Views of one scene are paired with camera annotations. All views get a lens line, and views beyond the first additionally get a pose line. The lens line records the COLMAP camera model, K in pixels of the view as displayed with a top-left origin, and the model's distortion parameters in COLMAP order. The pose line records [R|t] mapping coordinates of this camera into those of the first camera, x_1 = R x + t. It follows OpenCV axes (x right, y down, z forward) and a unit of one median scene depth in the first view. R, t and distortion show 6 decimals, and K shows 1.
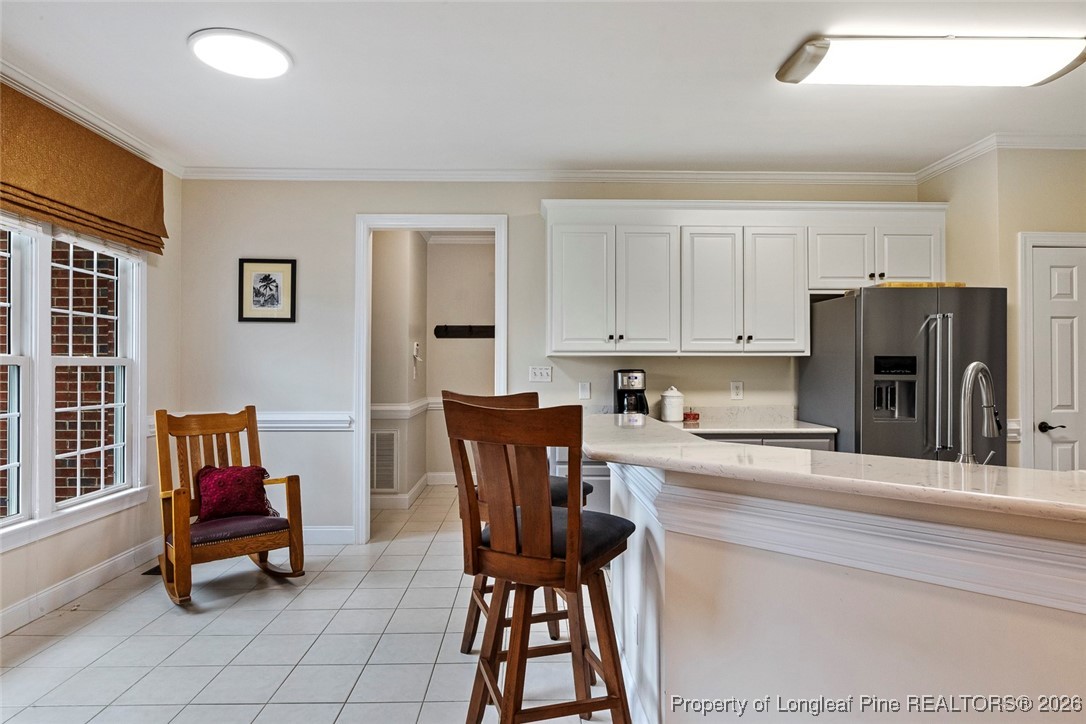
lens RADIAL K [[629.1, 0, 546.4], [0, 629.1, 362.4], [0, 0, 1]] dist [0.009612, -0.001195]
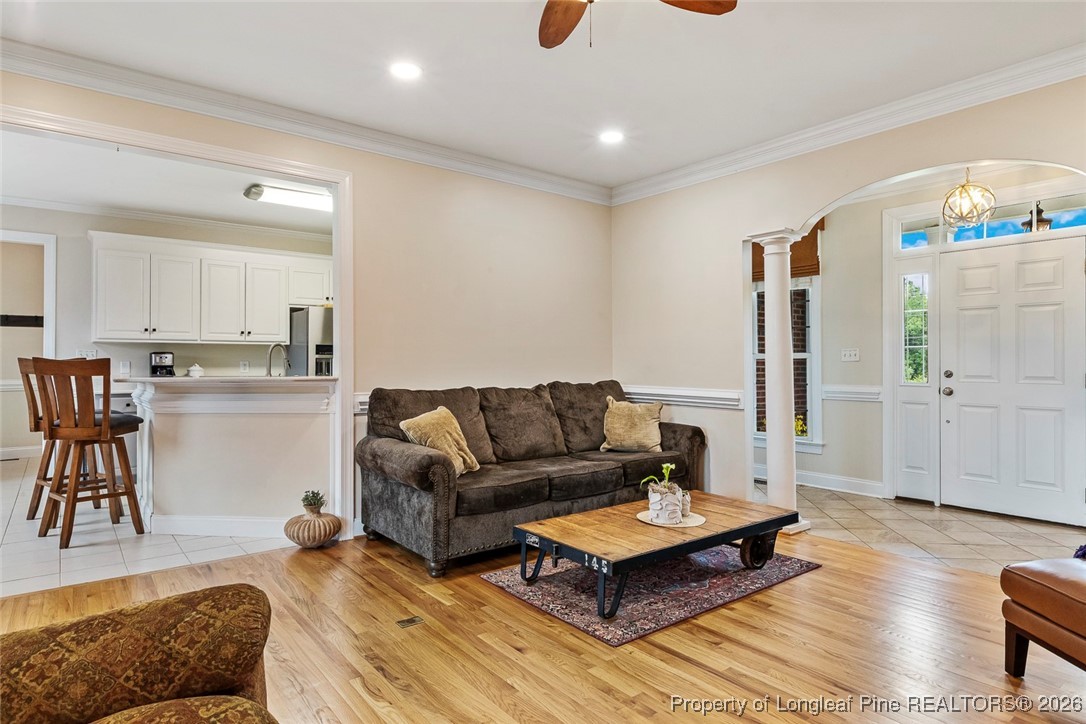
lens RADIAL K [[629.1, 0, 540.7], [0, 629.1, 358.1], [0, 0, 1]] dist [0.009612, -0.001195]
pose [[0.814724, 0.005075, 0.579826, -0.001588], [-0.005493, 0.999984, -0.001035, 0.022696], [-0.579823, -0.002341, 0.814739, -0.725867]]
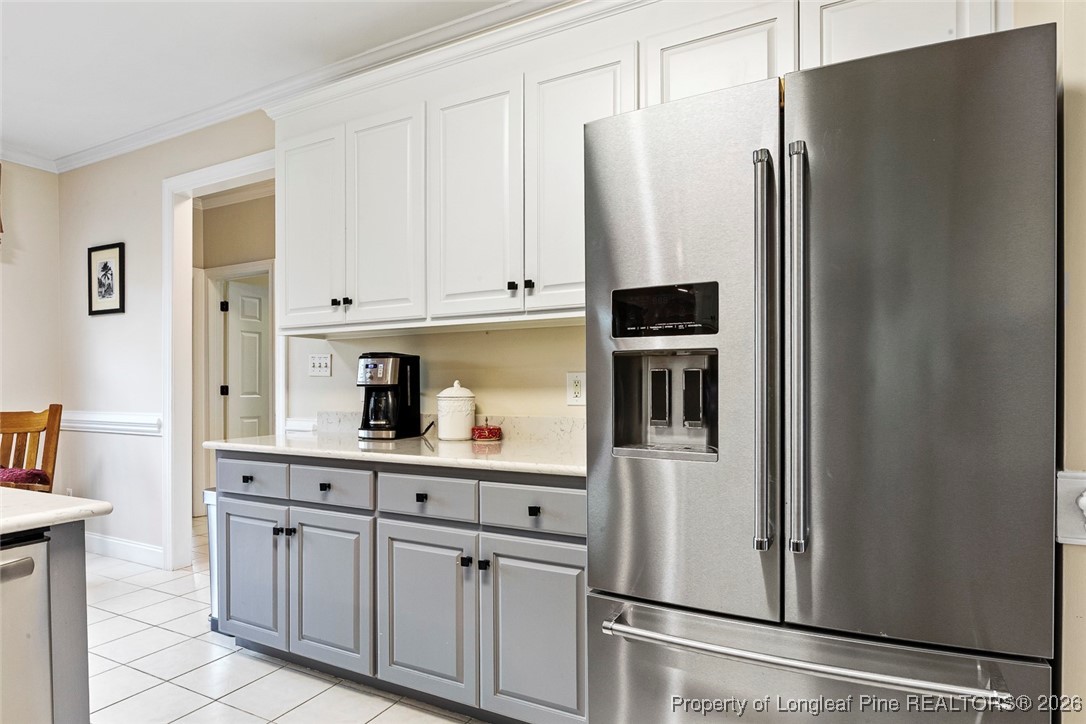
lens RADIAL K [[629.1, 0, 532.7], [0, 629.1, 389.2], [0, 0, 1]] dist [0.009612, -0.001195]
pose [[0.859335, -0.001688, -0.511410, 0.584642], [0.012611, 0.999760, 0.017890, 0.037979], [0.511258, -0.021823, 0.859150, 0.545959]]
